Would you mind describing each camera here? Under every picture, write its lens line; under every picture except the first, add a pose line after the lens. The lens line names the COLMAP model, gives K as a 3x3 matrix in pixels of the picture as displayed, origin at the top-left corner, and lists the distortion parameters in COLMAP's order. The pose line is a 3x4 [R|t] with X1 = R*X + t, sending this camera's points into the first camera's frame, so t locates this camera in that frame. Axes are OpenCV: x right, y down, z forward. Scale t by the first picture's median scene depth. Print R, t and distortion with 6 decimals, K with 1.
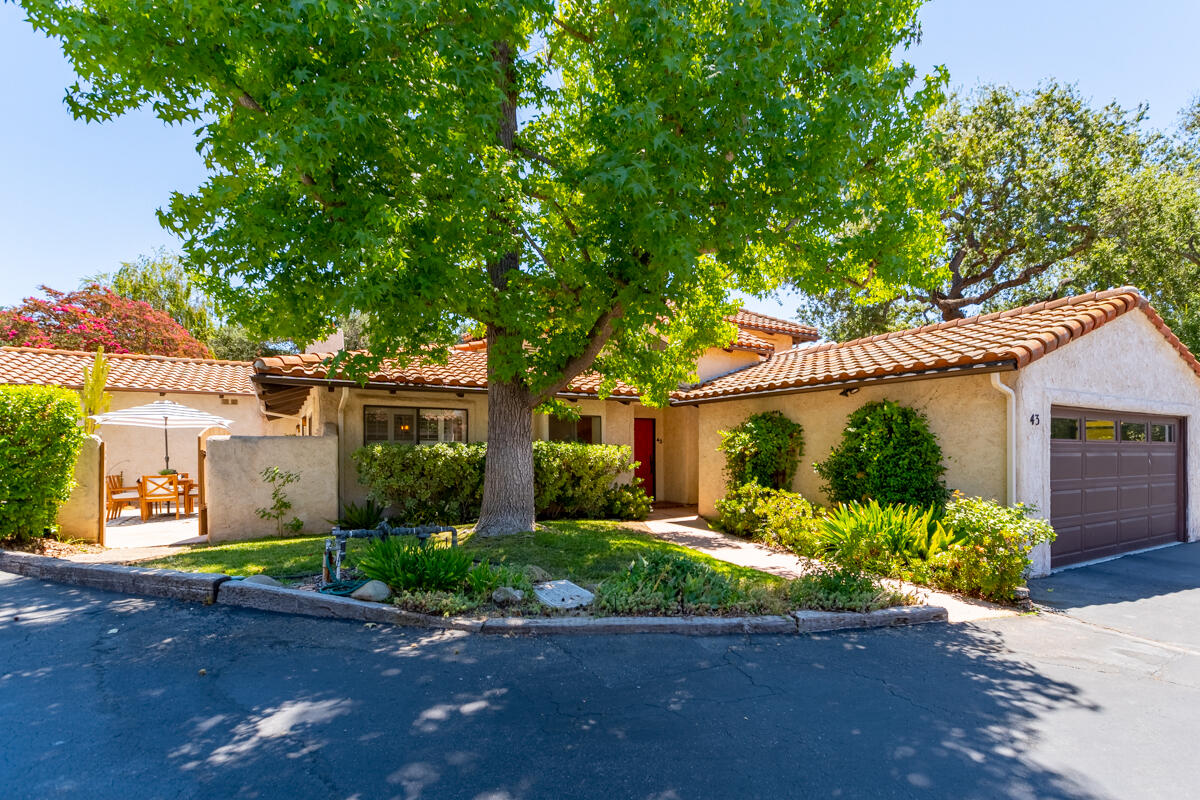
lens RADIAL K [[565.4, 0, 604.8], [0, 565.4, 445.7], [0, 0, 1]] dist [-0.011172, 0.003266]
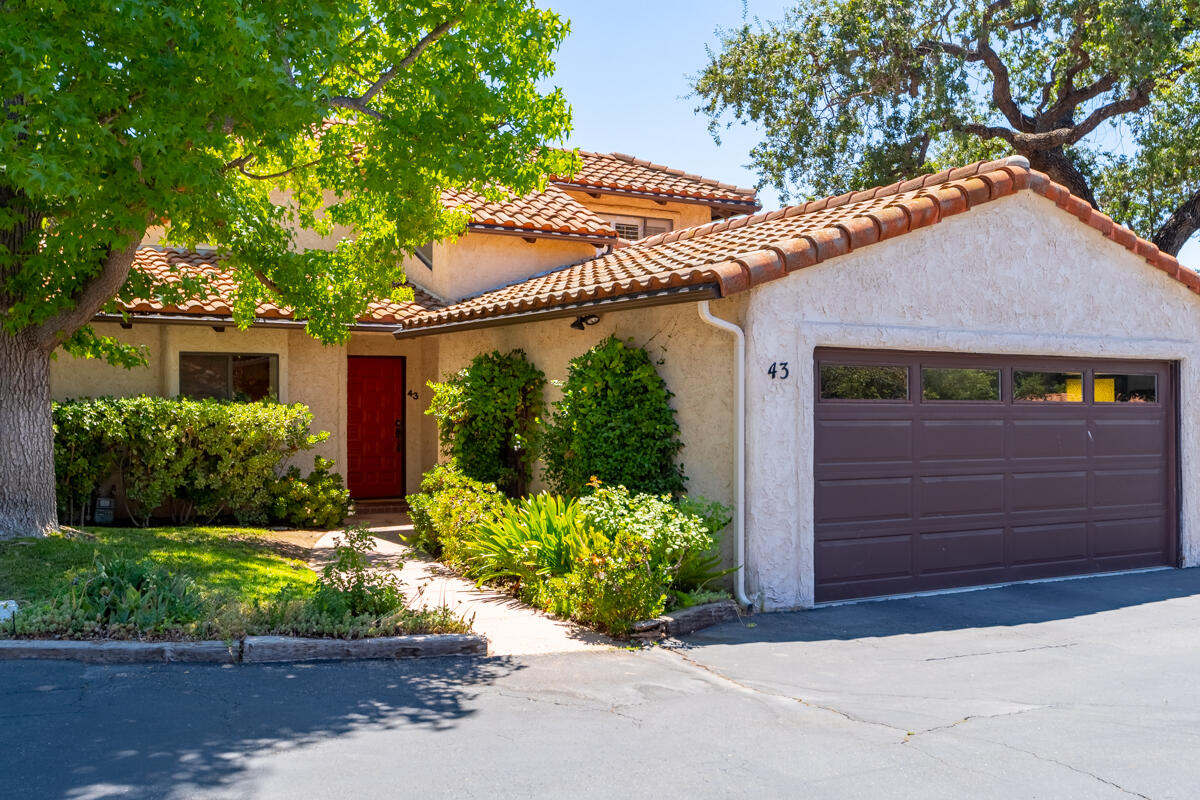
lens RADIAL K [[1188.9, 0, 599.7], [0, 1188.9, 401.0], [0, 0, 1]] dist [-0.015291, 0.000000]
pose [[0.999827, 0.002504, -0.018406, 0.475823], [-0.002387, 0.999977, 0.006357, -0.015821], [0.018421, -0.006312, 0.999810, -0.320272]]
